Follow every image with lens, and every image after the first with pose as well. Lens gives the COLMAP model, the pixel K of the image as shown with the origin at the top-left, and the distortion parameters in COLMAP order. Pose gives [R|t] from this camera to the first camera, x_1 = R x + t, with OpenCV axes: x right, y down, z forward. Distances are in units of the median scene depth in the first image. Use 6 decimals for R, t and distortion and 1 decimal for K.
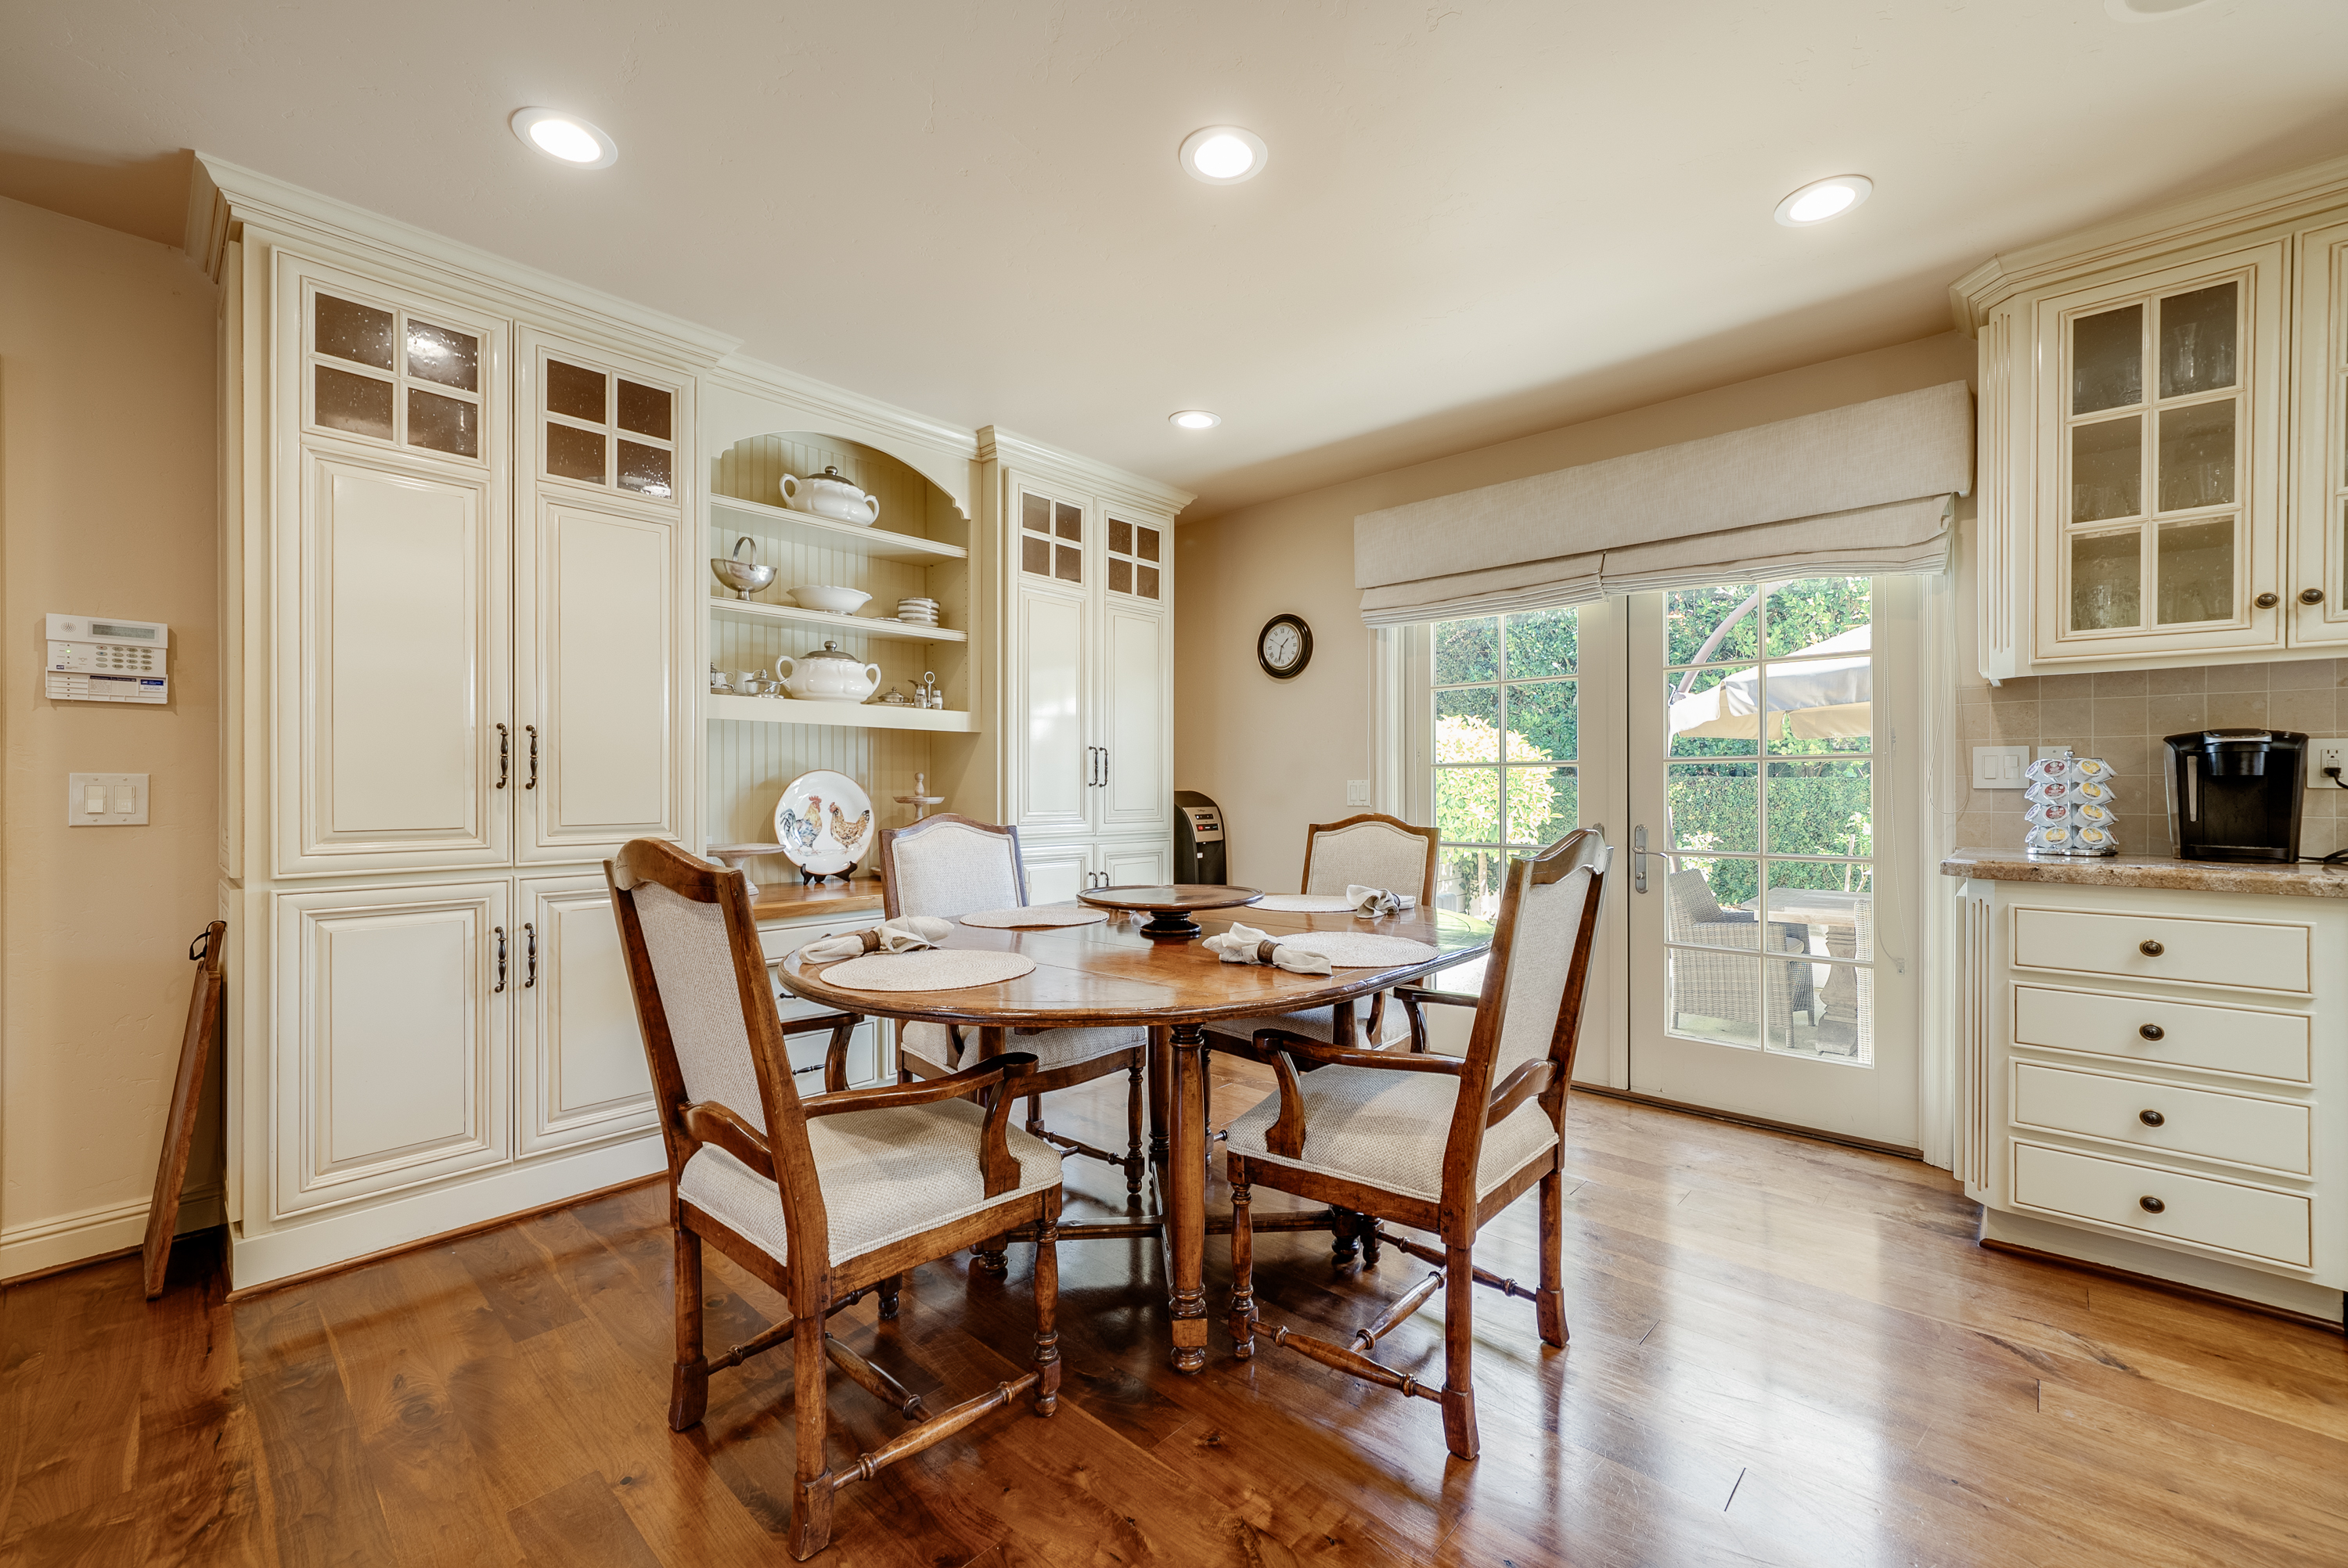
lens RADIAL K [[945.6, 0, 1169.5], [0, 945.6, 787.3], [0, 0, 1]] dist [0.000889, 0.000659]
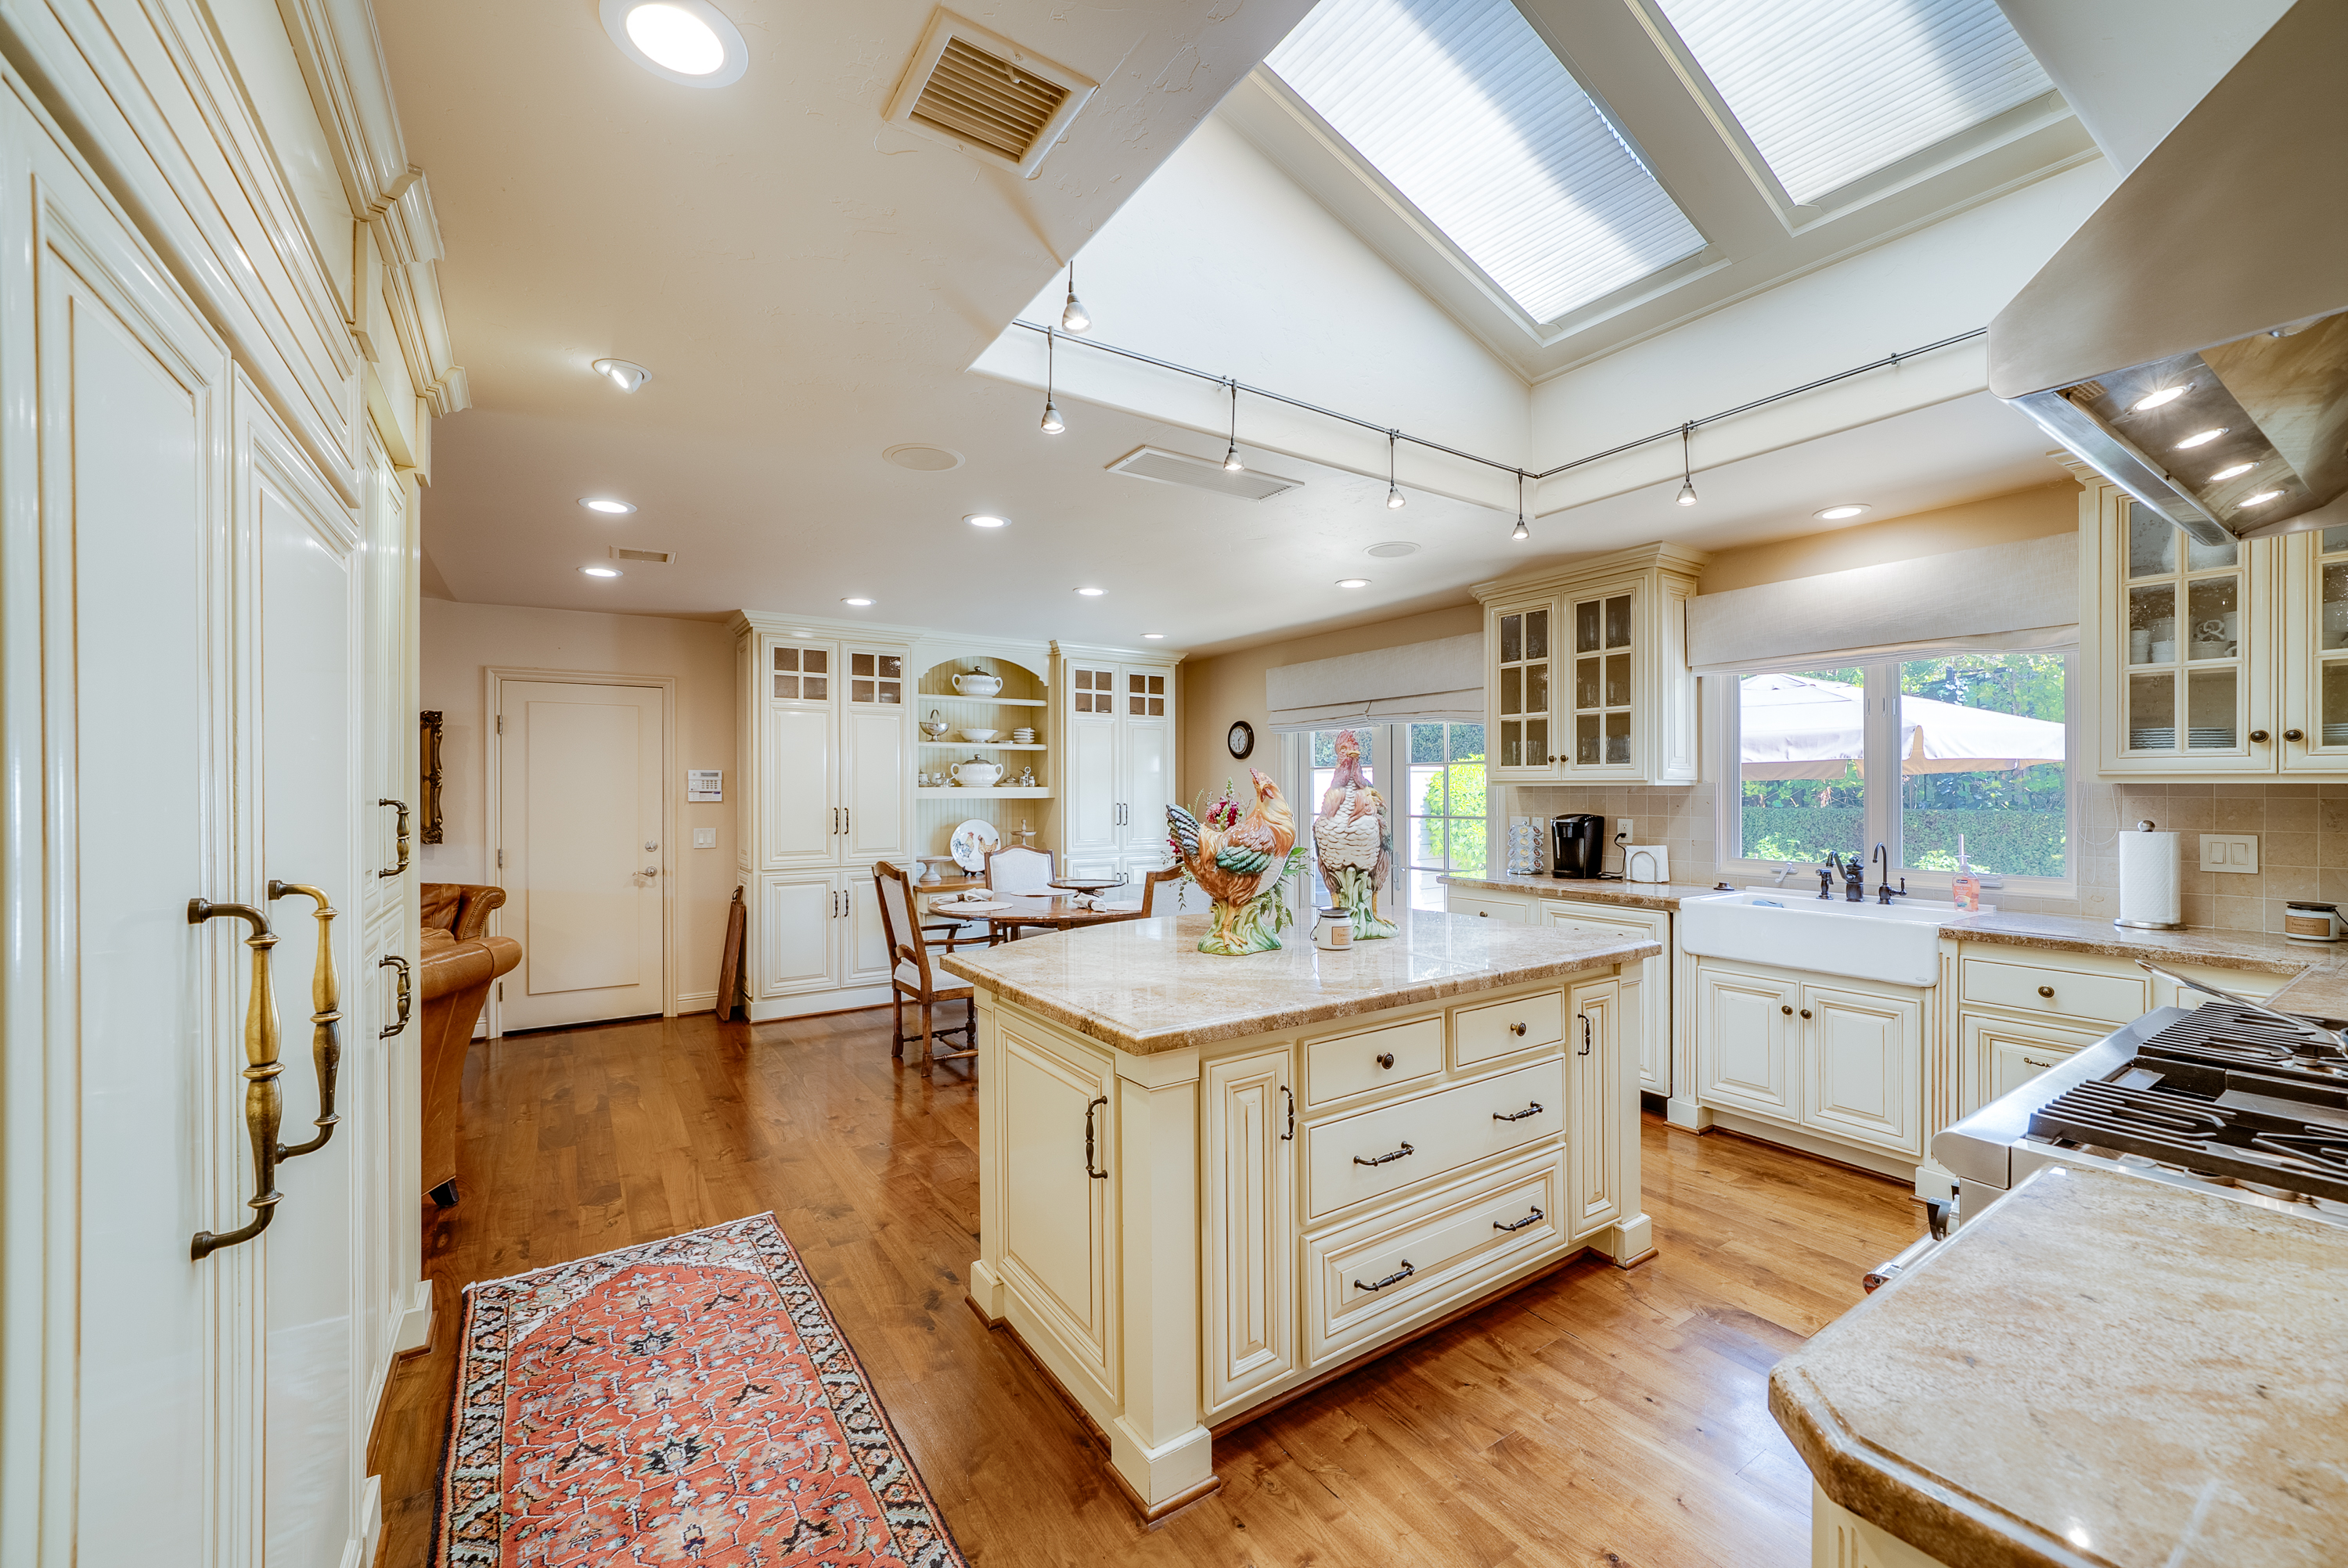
lens RADIAL K [[922.3, 0, 1170.0], [0, 922.3, 789.7], [0, 0, 1]] dist [-0.000325, 0.000404]
pose [[0.971299, -0.003167, -0.237841, 0.680282], [0.003219, 0.999995, -0.000169, -0.107935], [0.237840, -0.000602, 0.971304, -1.079806]]
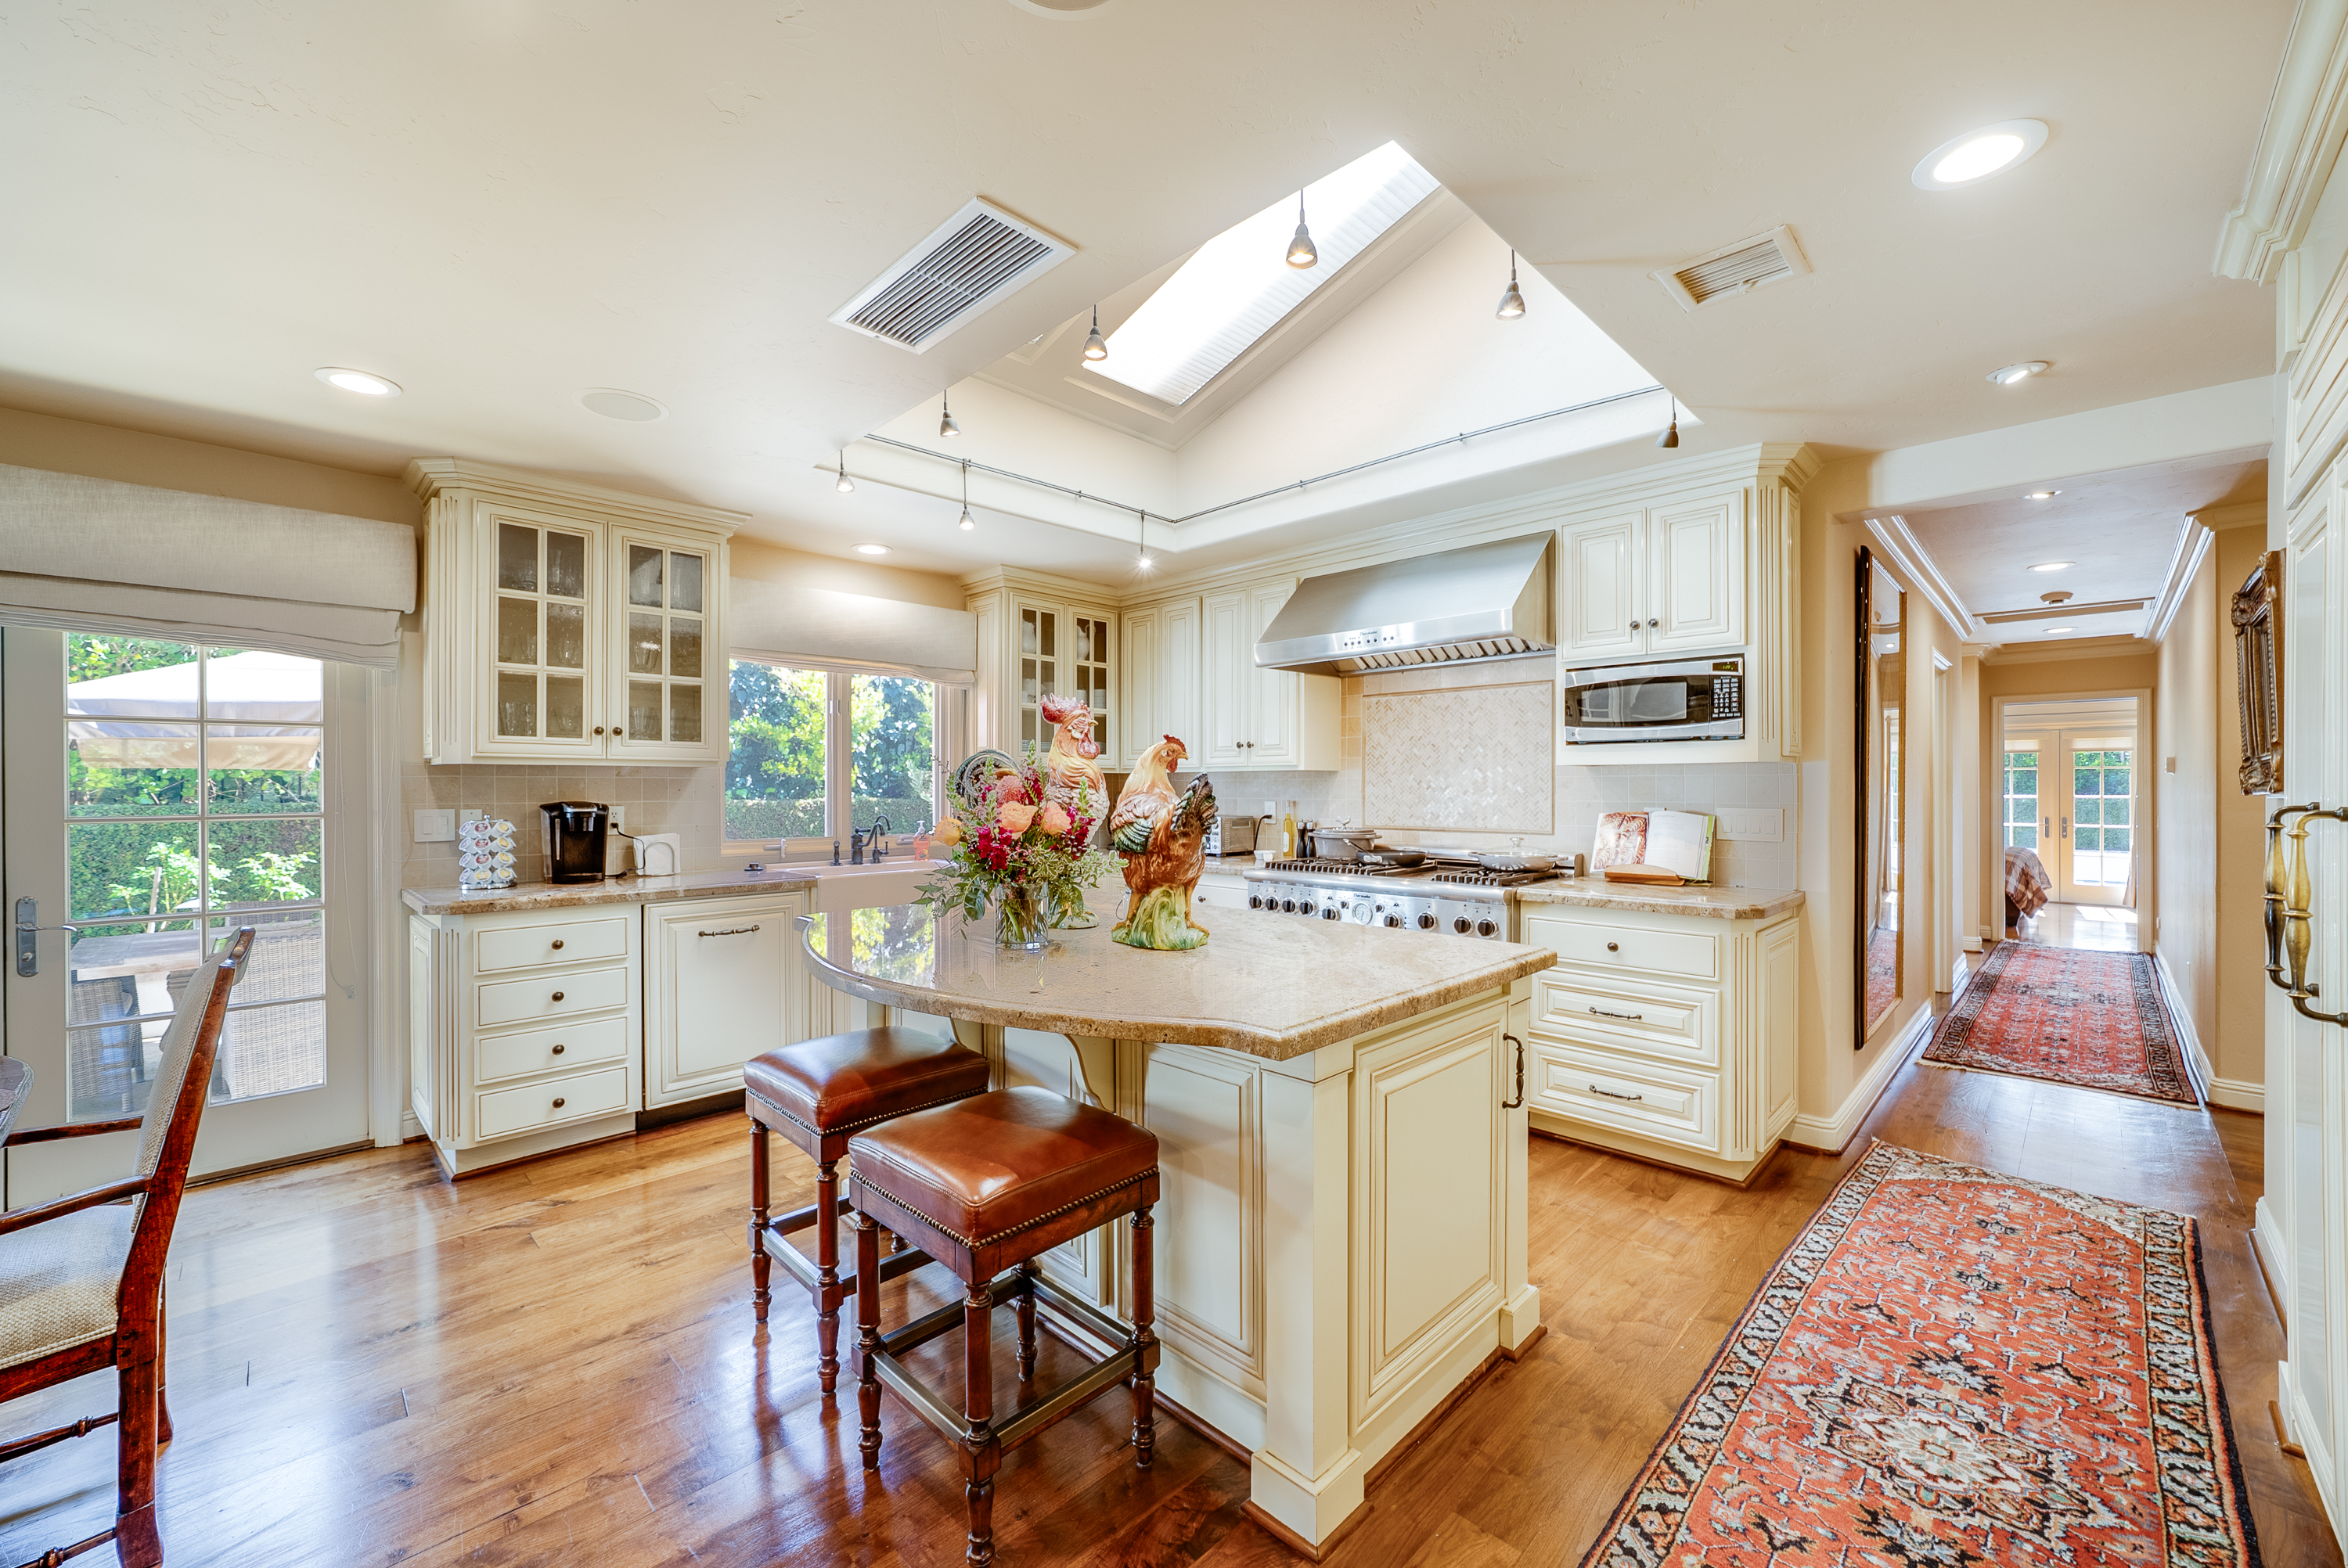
lens RADIAL K [[922.3, 0, 1170.0], [0, 922.3, 789.7], [0, 0, 1]] dist [-0.000325, 0.000404]
pose [[0.039543, -0.003726, 0.999211, -0.399957], [0.000853, 0.999993, 0.003695, -0.080357], [-0.999217, 0.000706, 0.039546, -0.085079]]
